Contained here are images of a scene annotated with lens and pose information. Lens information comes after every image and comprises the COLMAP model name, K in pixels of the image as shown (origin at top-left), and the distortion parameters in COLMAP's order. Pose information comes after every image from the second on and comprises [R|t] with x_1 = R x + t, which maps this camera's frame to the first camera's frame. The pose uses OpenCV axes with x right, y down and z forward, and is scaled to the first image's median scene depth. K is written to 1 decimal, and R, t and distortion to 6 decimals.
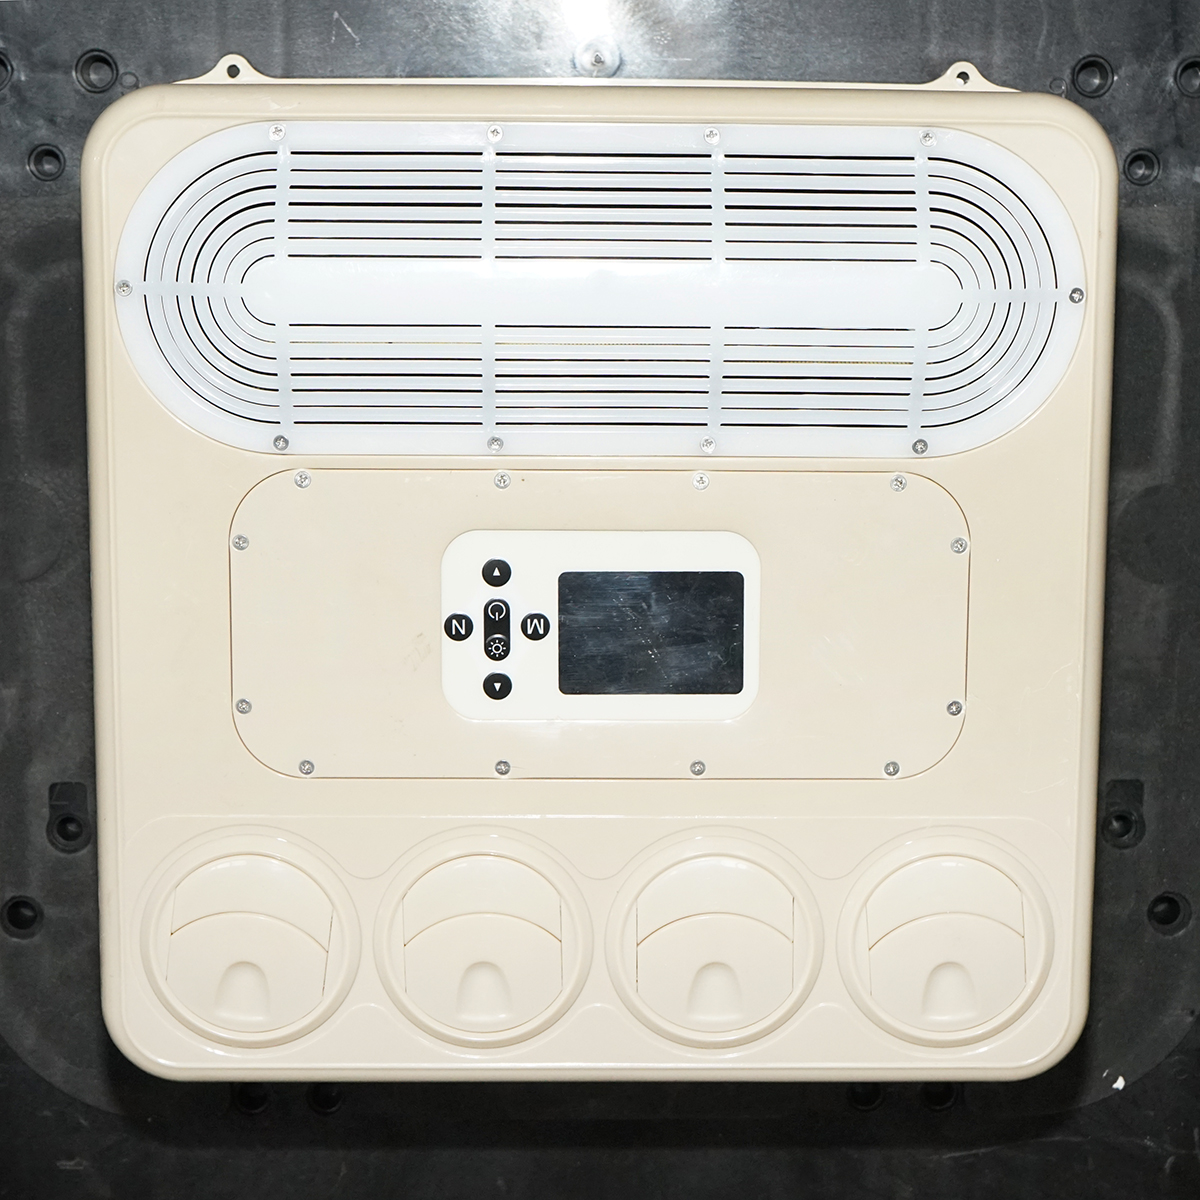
lens RADIAL K [[1813.2, 0, 600.0], [0, 1813.2, 600.0], [0, 0, 1]] dist [0.008485, -0.021507]
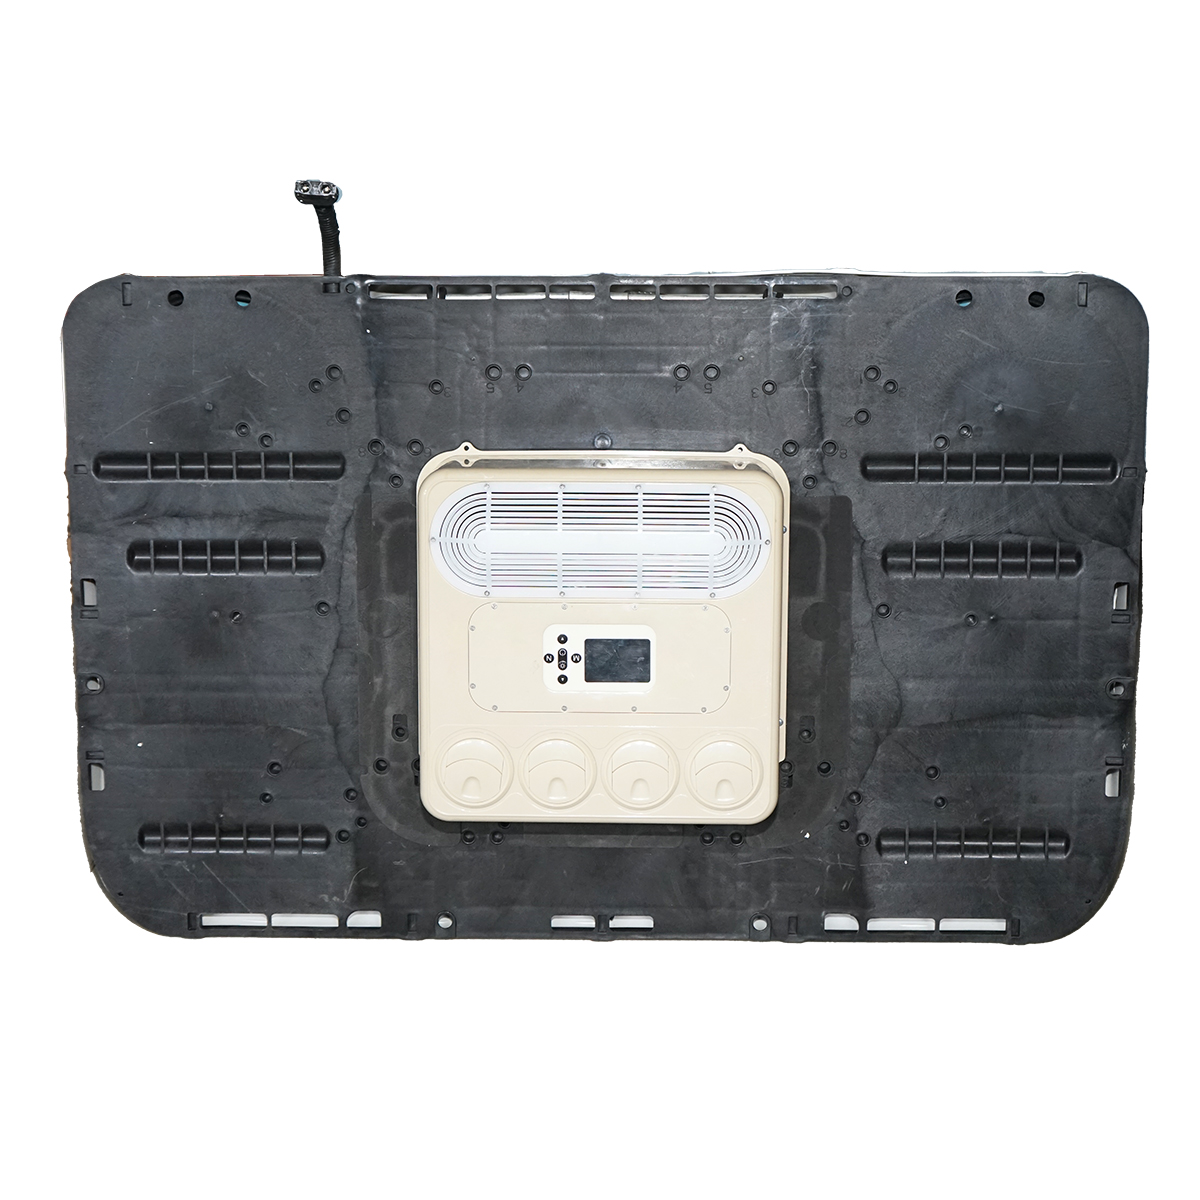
lens RADIAL K [[1062.3, 0, 600.0], [0, 1062.3, 600.0], [0, 0, 1]] dist [-0.001696, -0.000224]
pose [[0.999431, 0.003164, -0.033584, 0.056029], [-0.003819, 0.999803, -0.019468, -0.043479], [0.033516, 0.019586, 0.999246, -0.643931]]
